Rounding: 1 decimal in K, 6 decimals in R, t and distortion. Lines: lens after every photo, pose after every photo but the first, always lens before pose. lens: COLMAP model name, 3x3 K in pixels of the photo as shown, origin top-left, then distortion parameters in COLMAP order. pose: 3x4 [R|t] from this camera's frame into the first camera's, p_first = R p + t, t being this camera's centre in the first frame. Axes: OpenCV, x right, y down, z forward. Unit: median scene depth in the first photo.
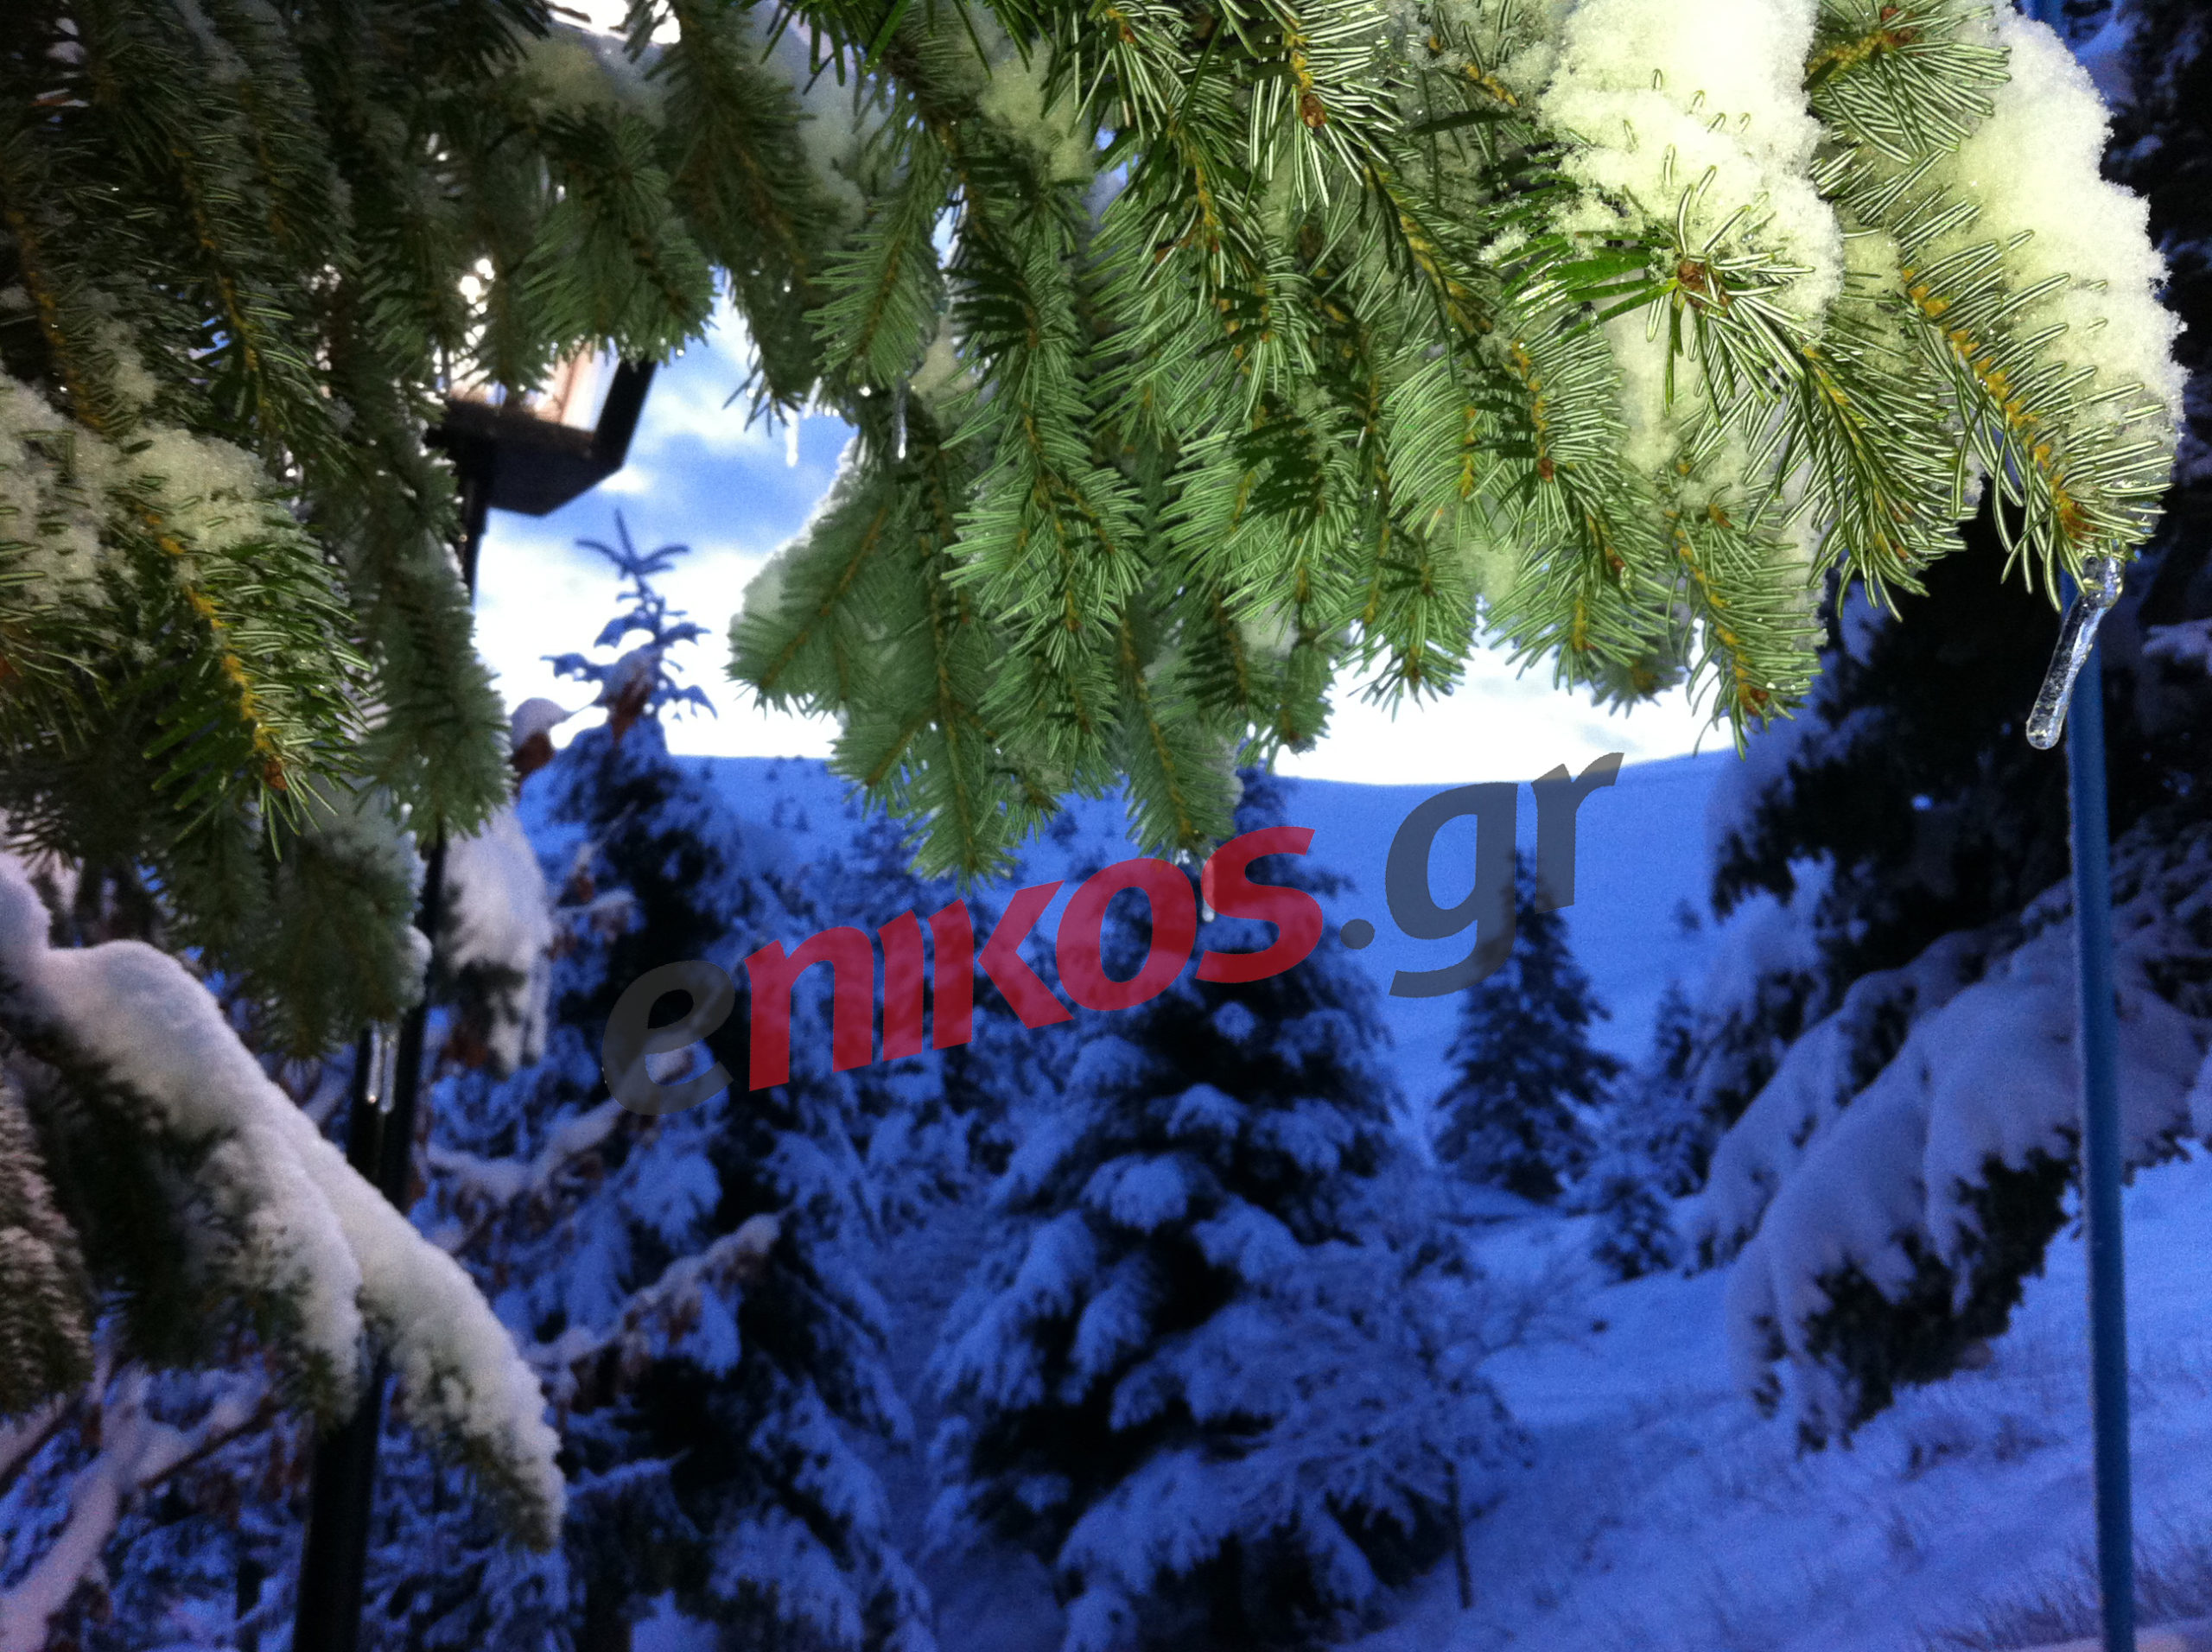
lens RADIAL K [[2243.4, 0, 1106.0], [0, 2243.4, 826.0], [0, 0, 1]] dist [0.106591, -0.422935]
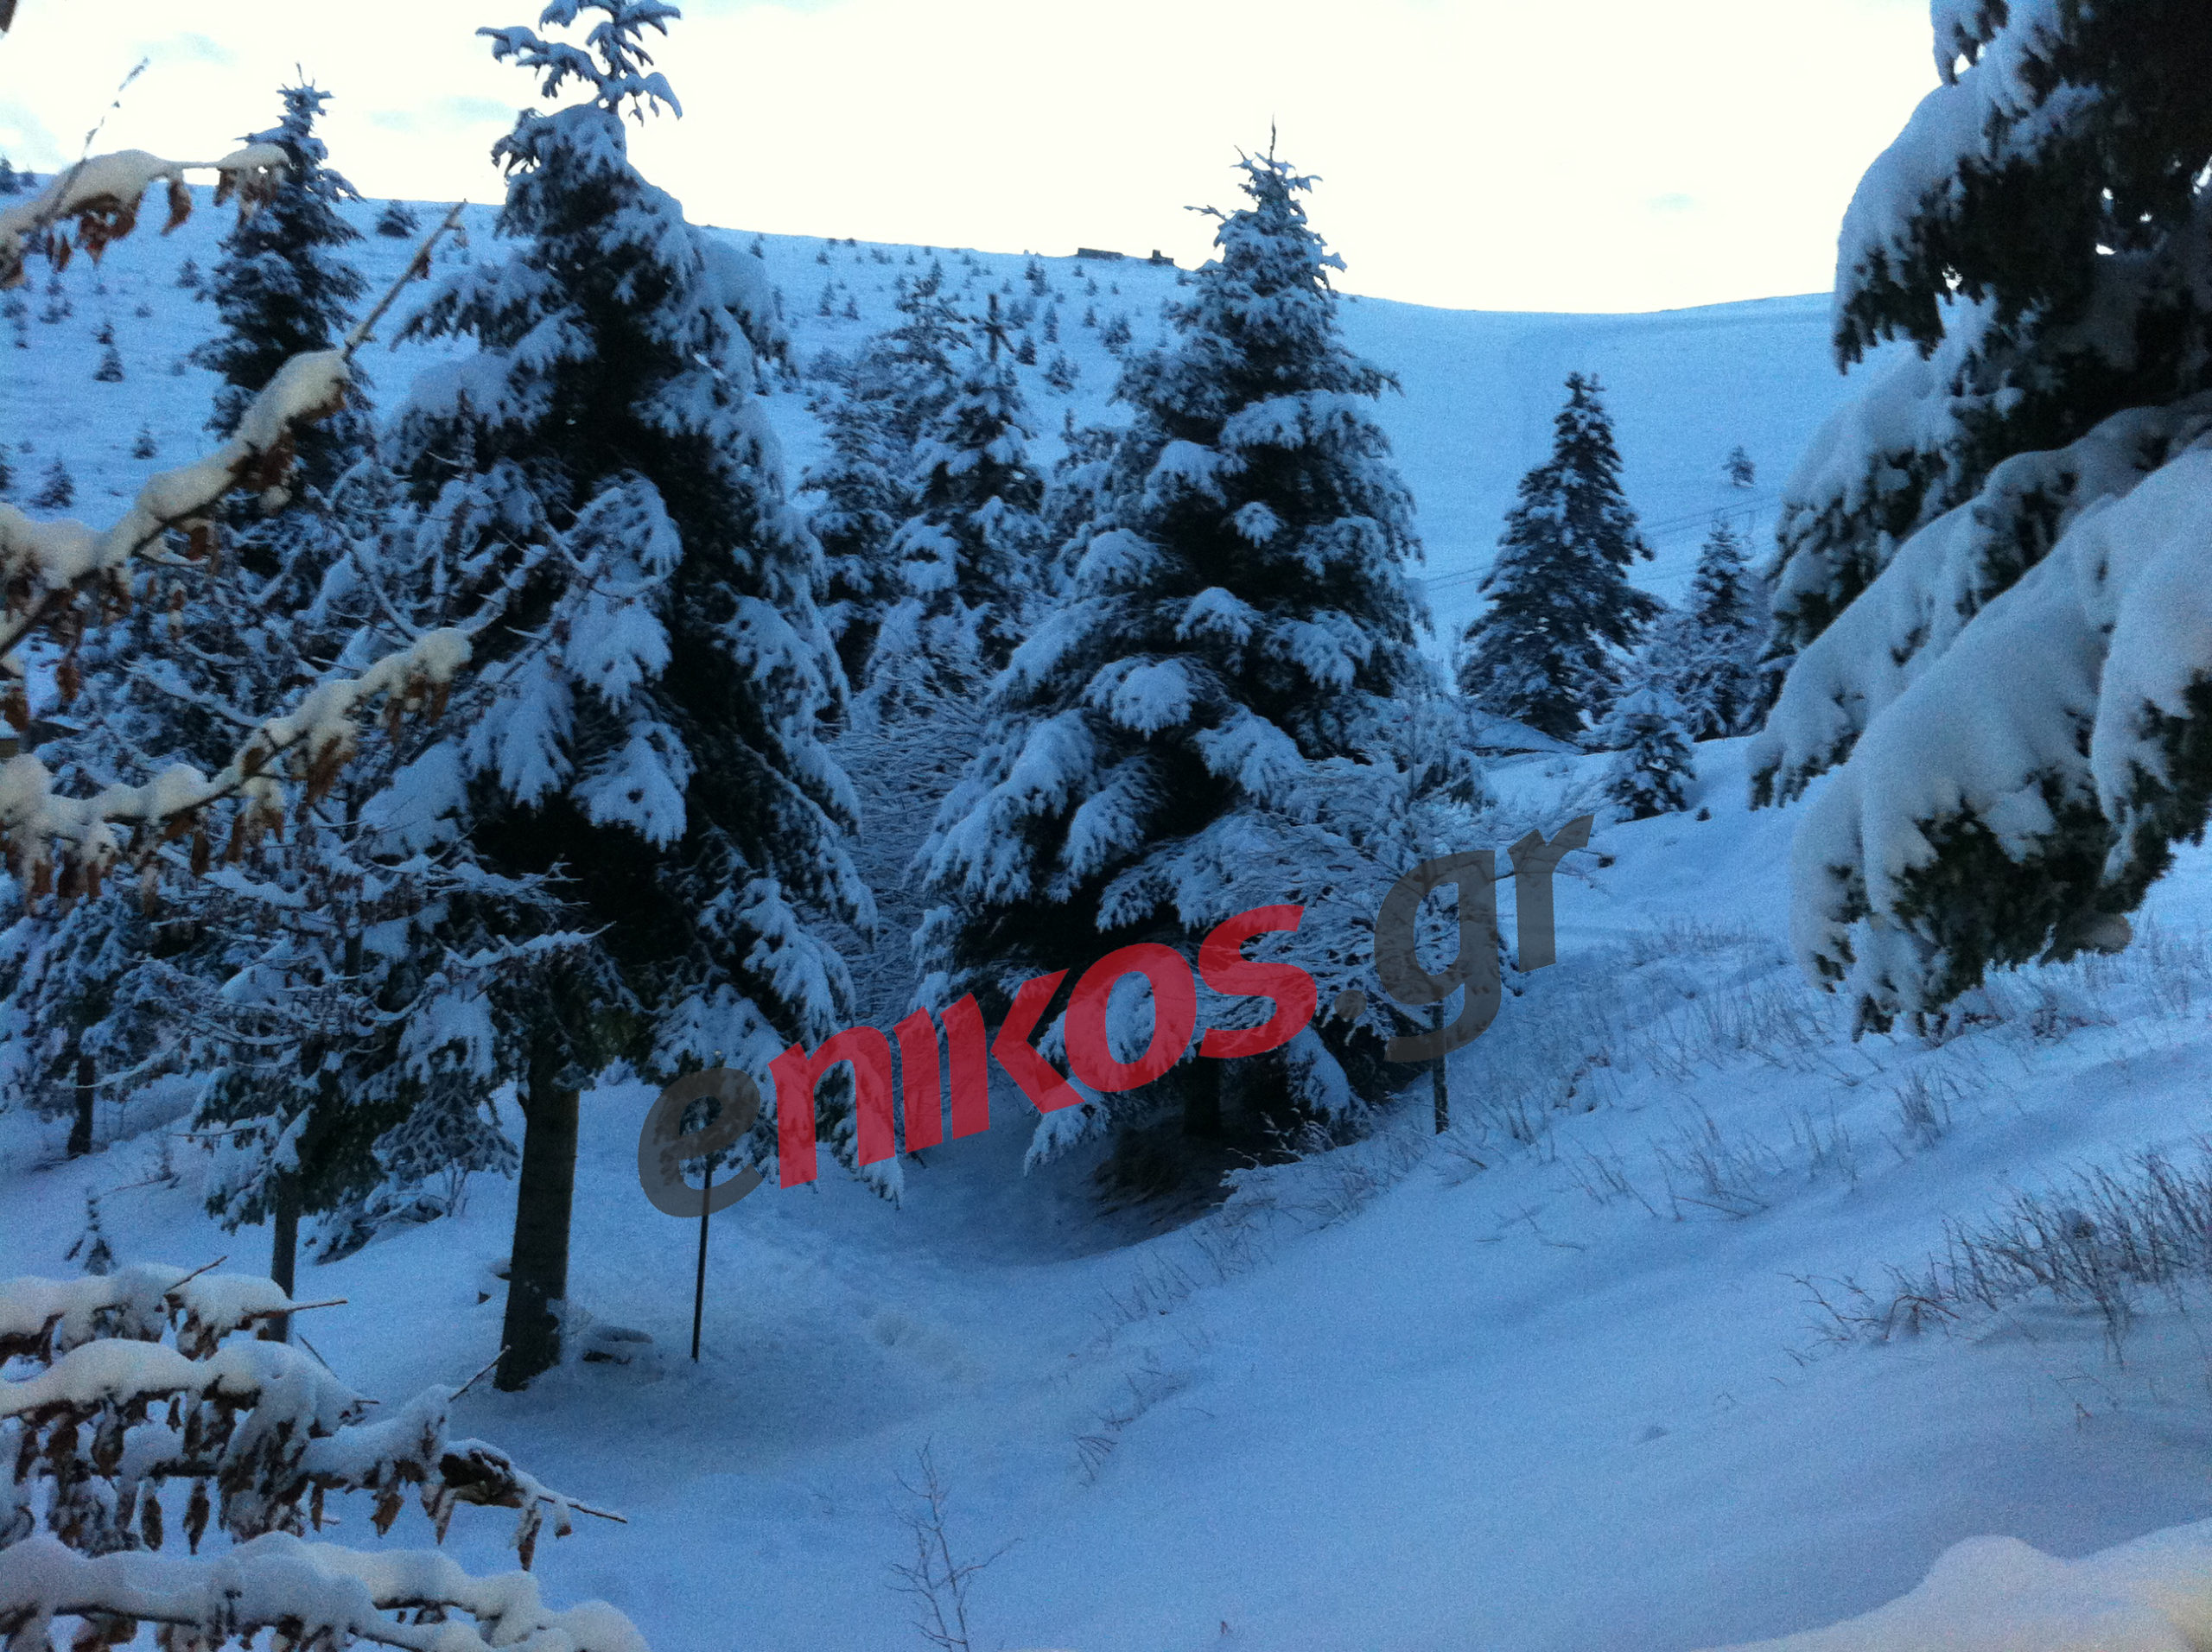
lens RADIAL K [[2067.9, 0, 1106.0], [0, 2067.9, 826.0], [0, 0, 1]] dist [0.121263, -0.336593]
pose [[0.997363, 0.069002, -0.022468, 0.023296], [-0.062541, 0.974357, 0.216142, 0.028168], [0.036806, -0.214167, 0.976103, 0.127925]]
